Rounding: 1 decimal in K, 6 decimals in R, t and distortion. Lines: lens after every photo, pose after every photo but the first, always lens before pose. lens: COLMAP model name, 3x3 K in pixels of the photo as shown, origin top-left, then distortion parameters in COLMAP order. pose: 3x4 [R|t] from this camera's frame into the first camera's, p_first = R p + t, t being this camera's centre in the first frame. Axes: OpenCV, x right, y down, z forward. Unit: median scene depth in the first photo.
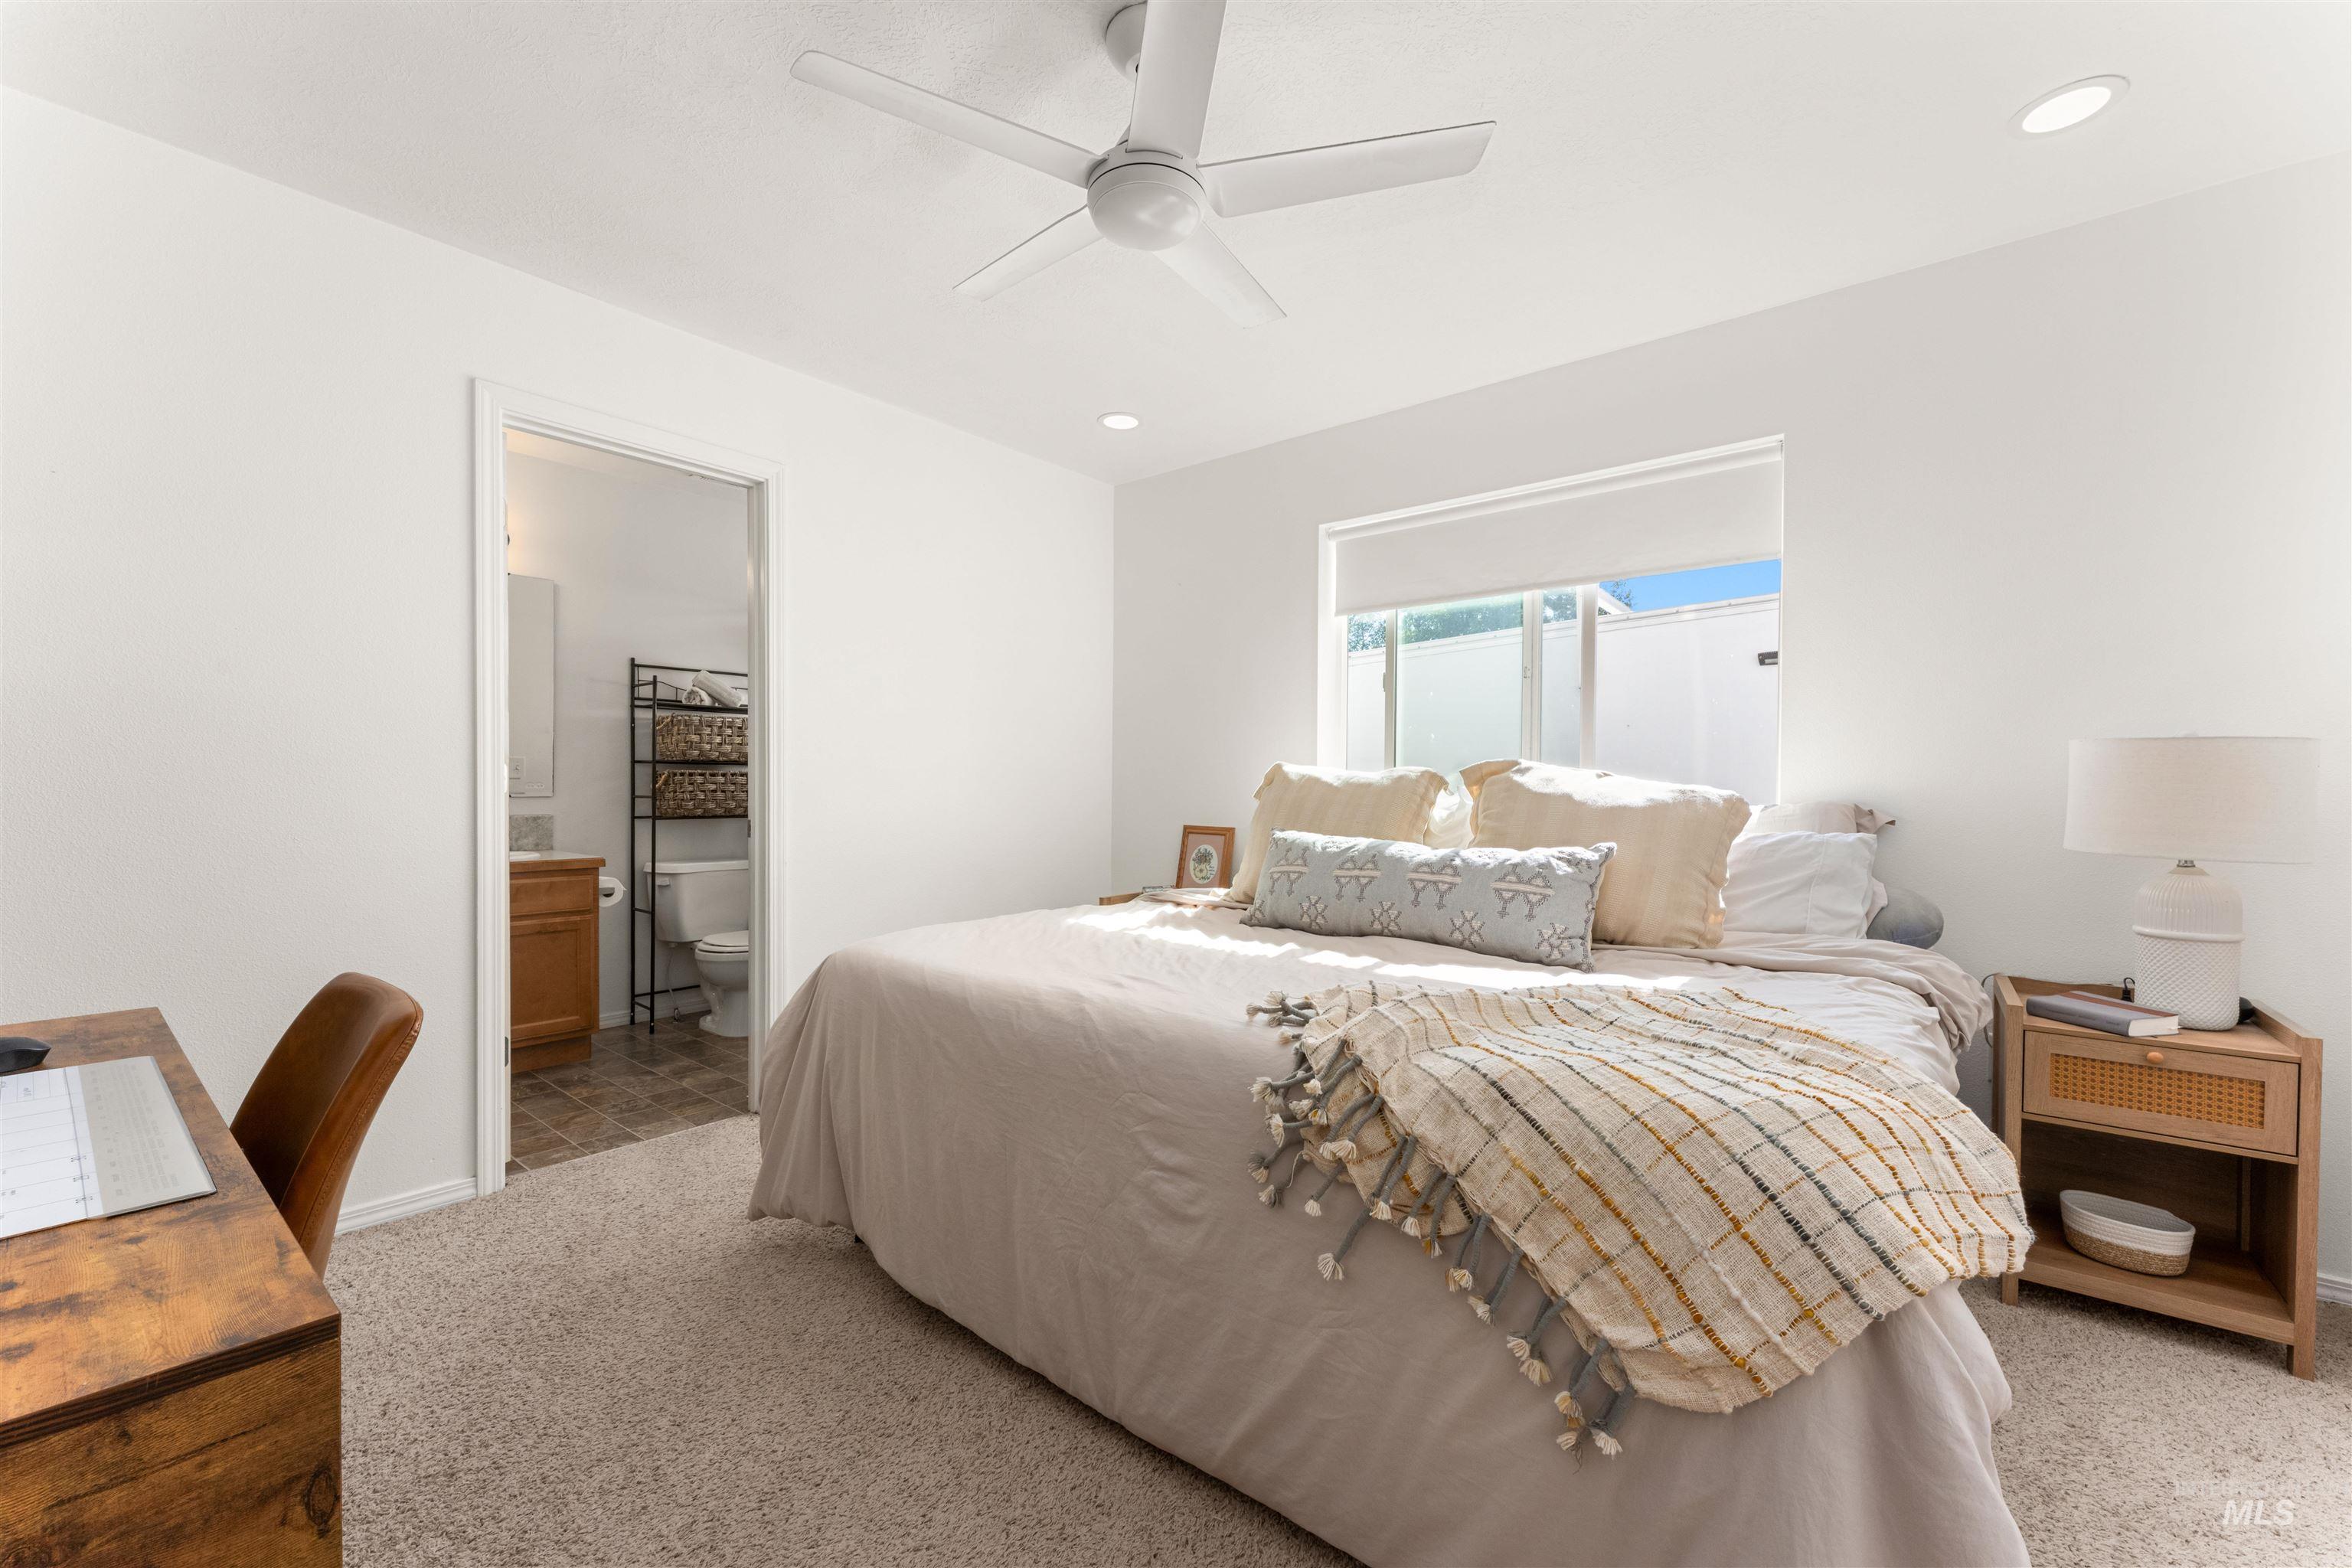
lens RADIAL K [[941.6, 0, 1176.3], [0, 941.6, 789.4], [0, 0, 1]] dist [0.009375, -0.001605]
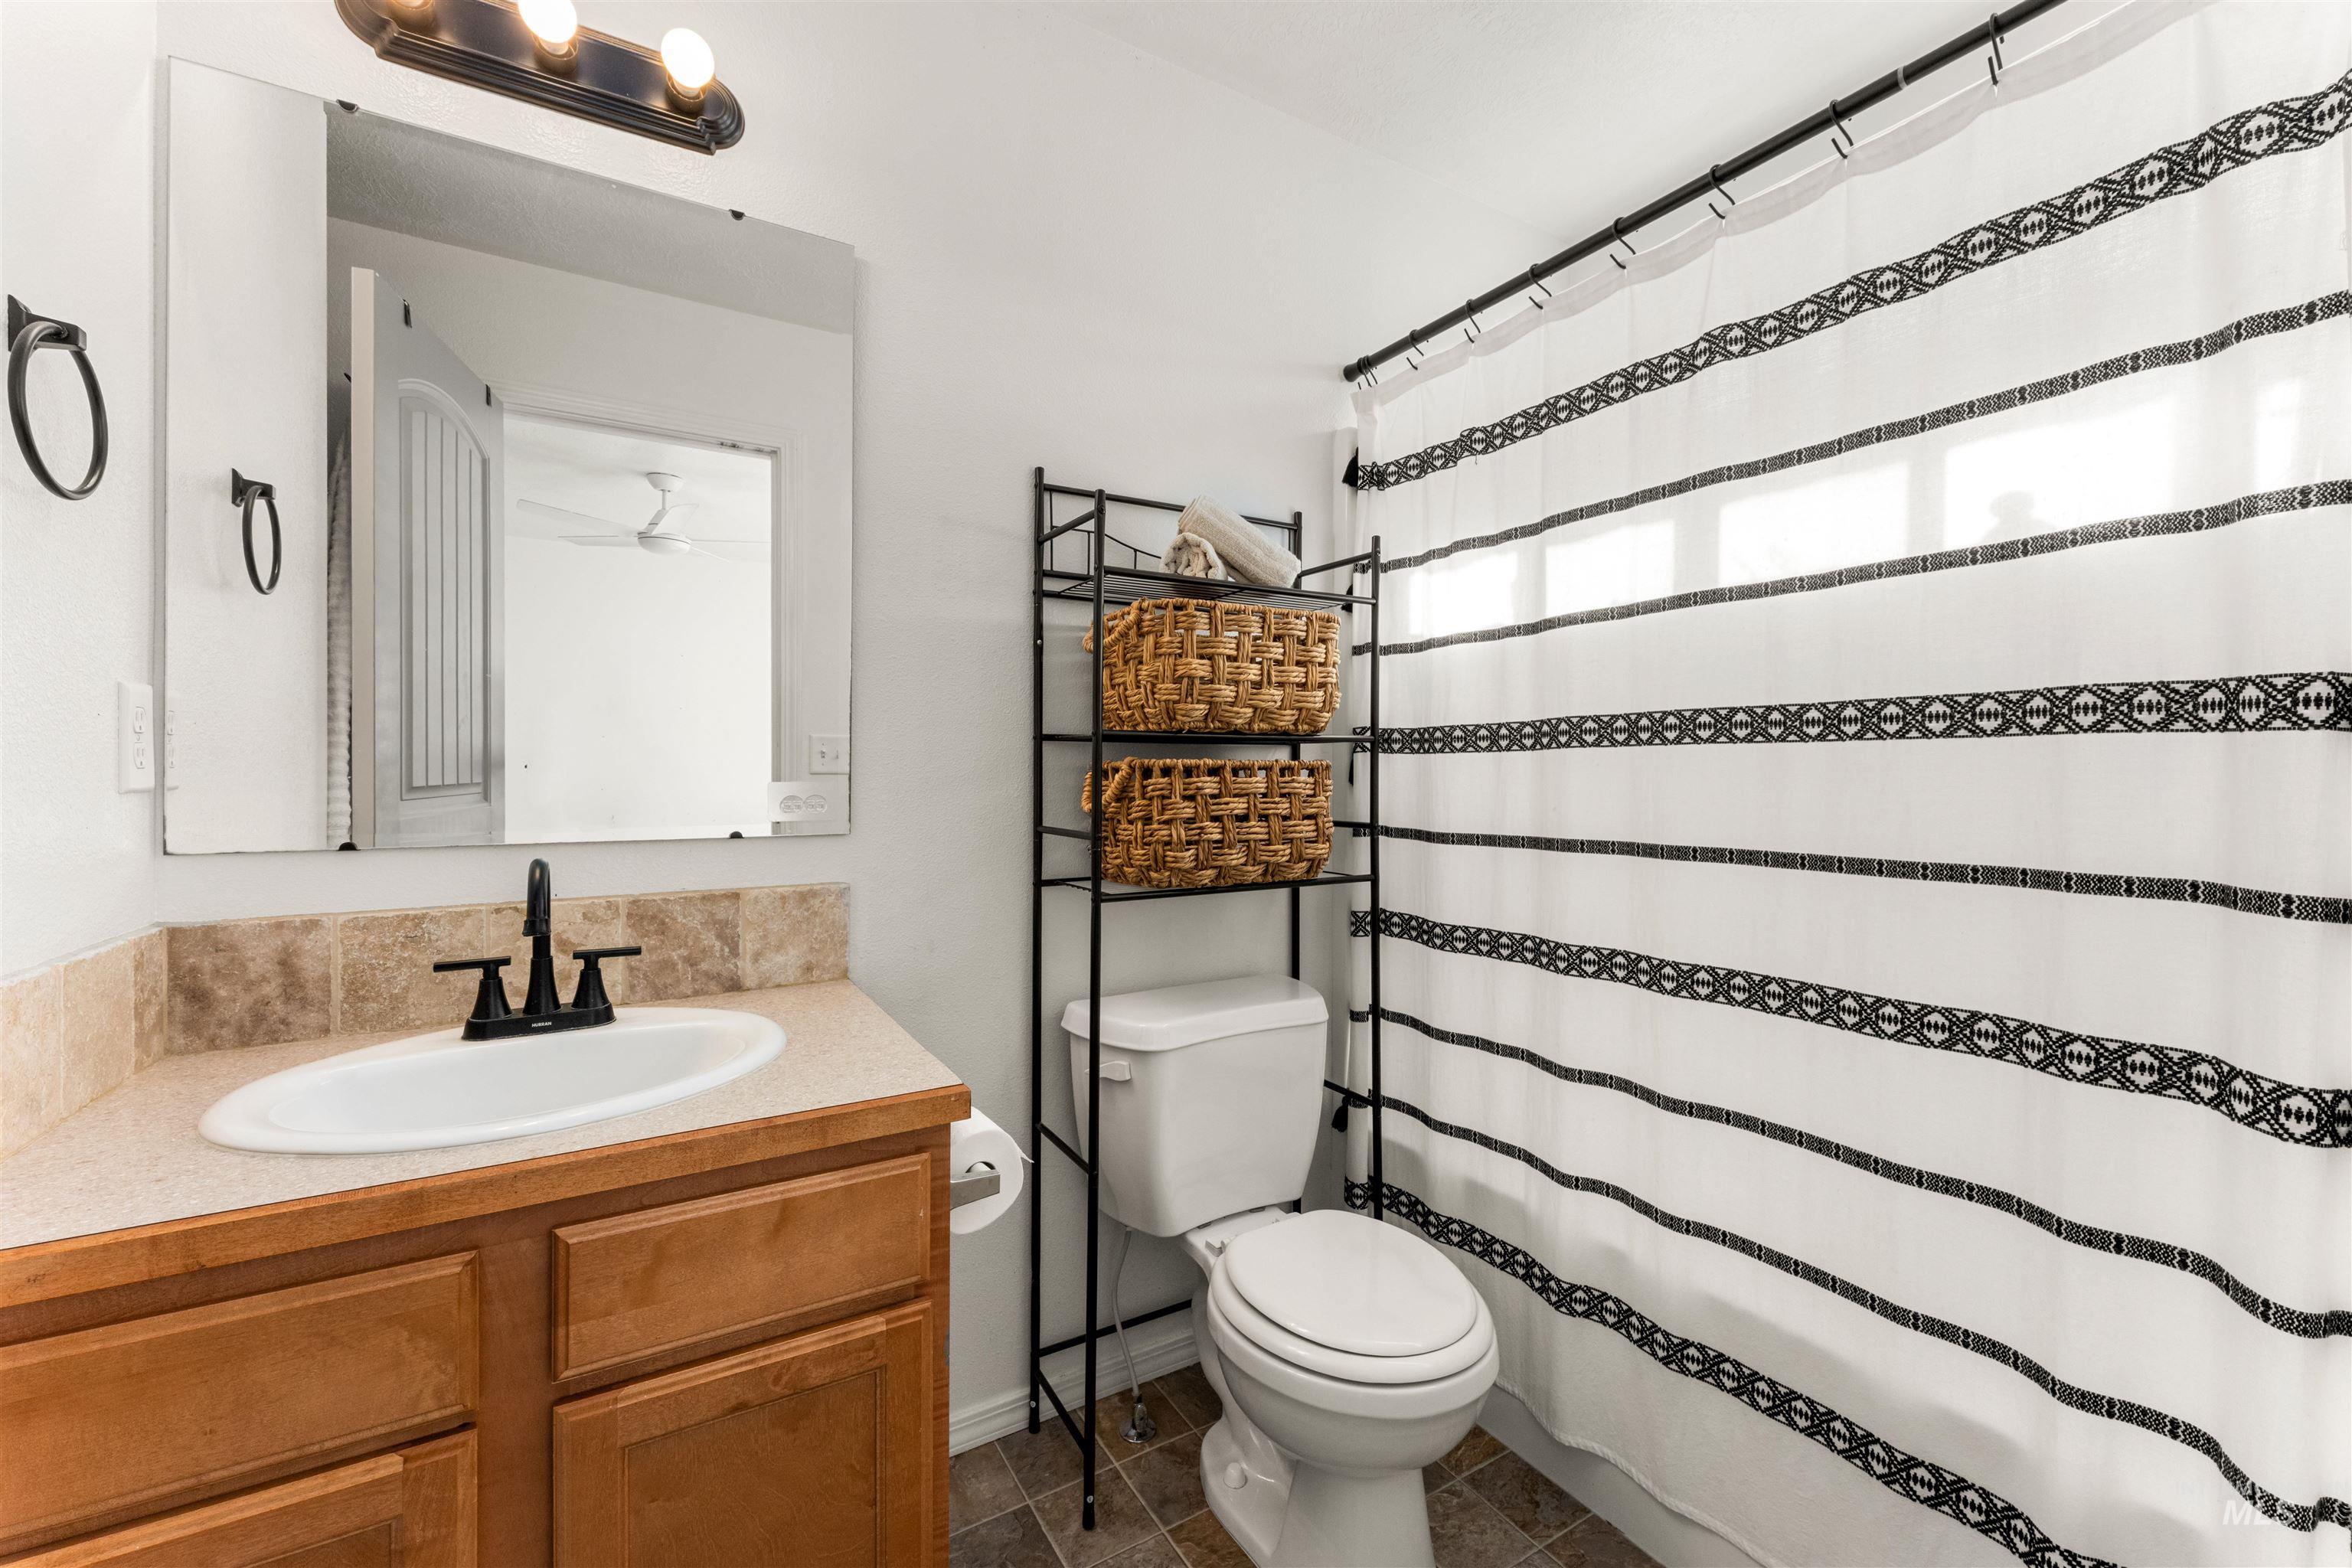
lens RADIAL K [[941.6, 0, 1179.2], [0, 941.6, 788.0], [0, 0, 1]] dist [0.009375, -0.001605]
pose [[0.943080, 0.003850, -0.332544, -0.881011], [-0.001627, 0.999974, 0.006965, -0.026147], [0.332562, -0.006028, 0.943062, 1.469164]]
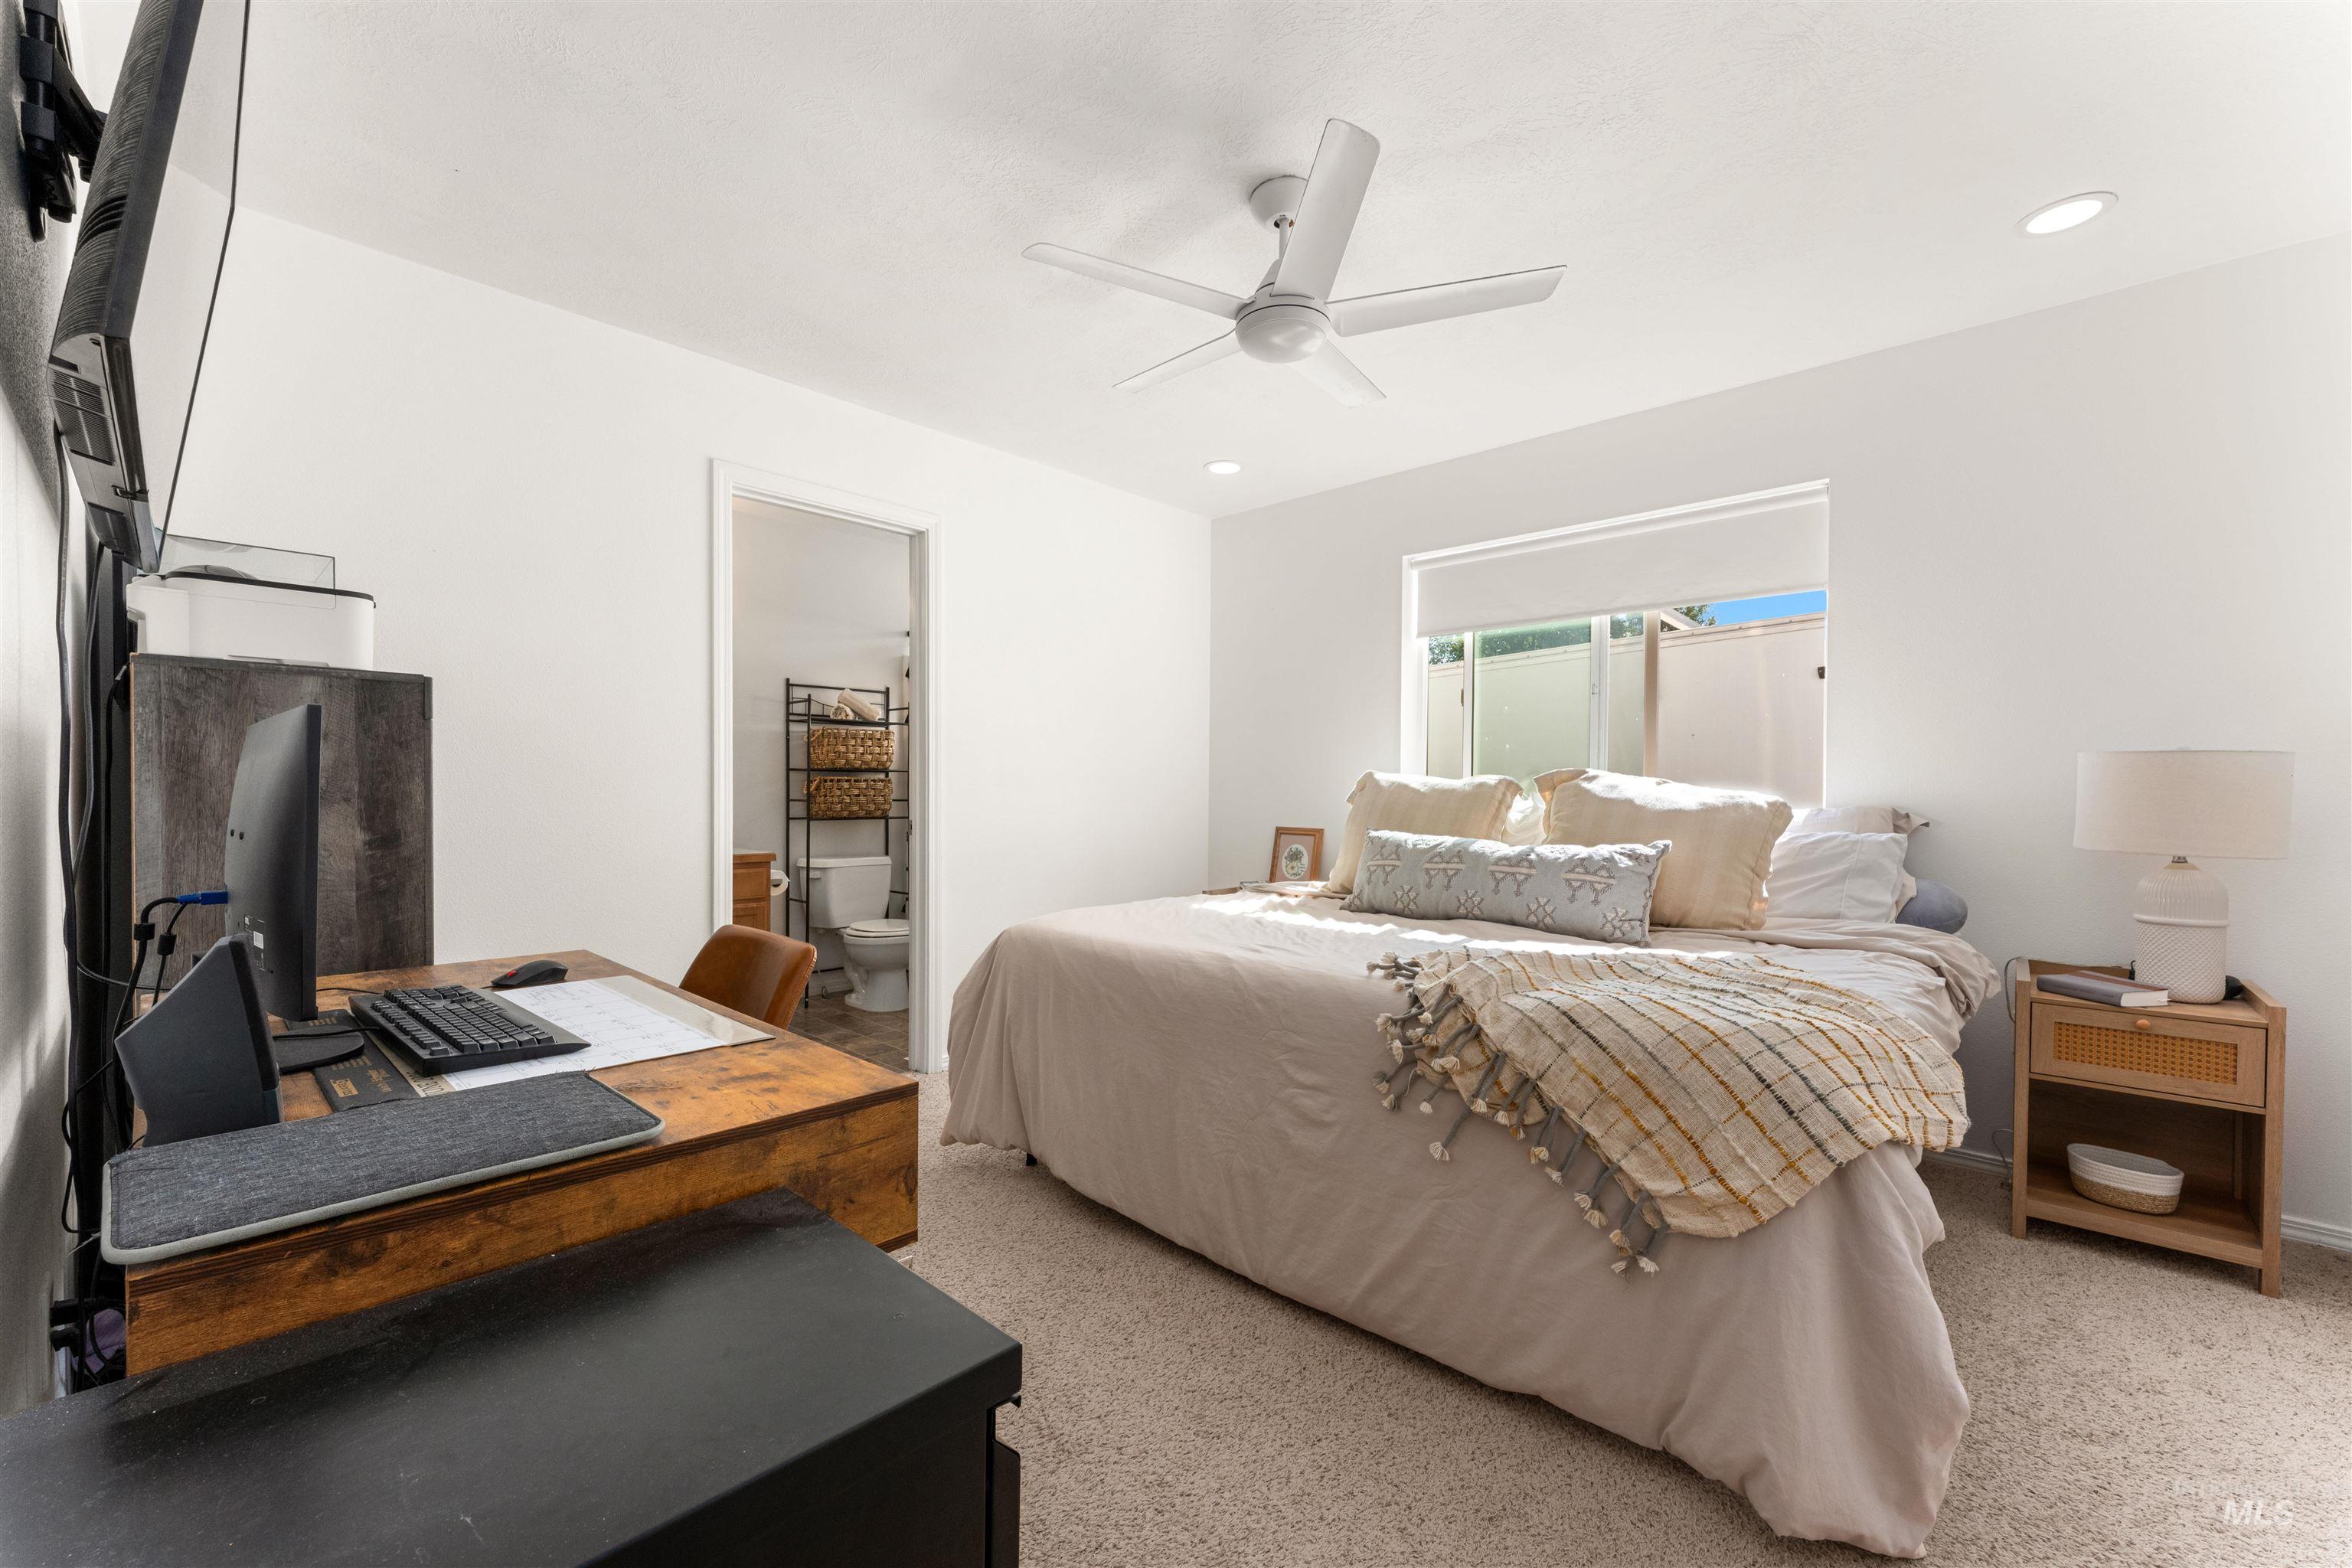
lens RADIAL K [[941.6, 0, 1176.1], [0, 941.6, 793.4], [0, 0, 1]] dist [0.009375, -0.001605]
pose [[0.997944, 0.000756, -0.064082, -0.080290], [-0.000785, 1.000000, -0.000415, -0.000962], [0.064082, 0.000465, 0.997945, -0.232904]]
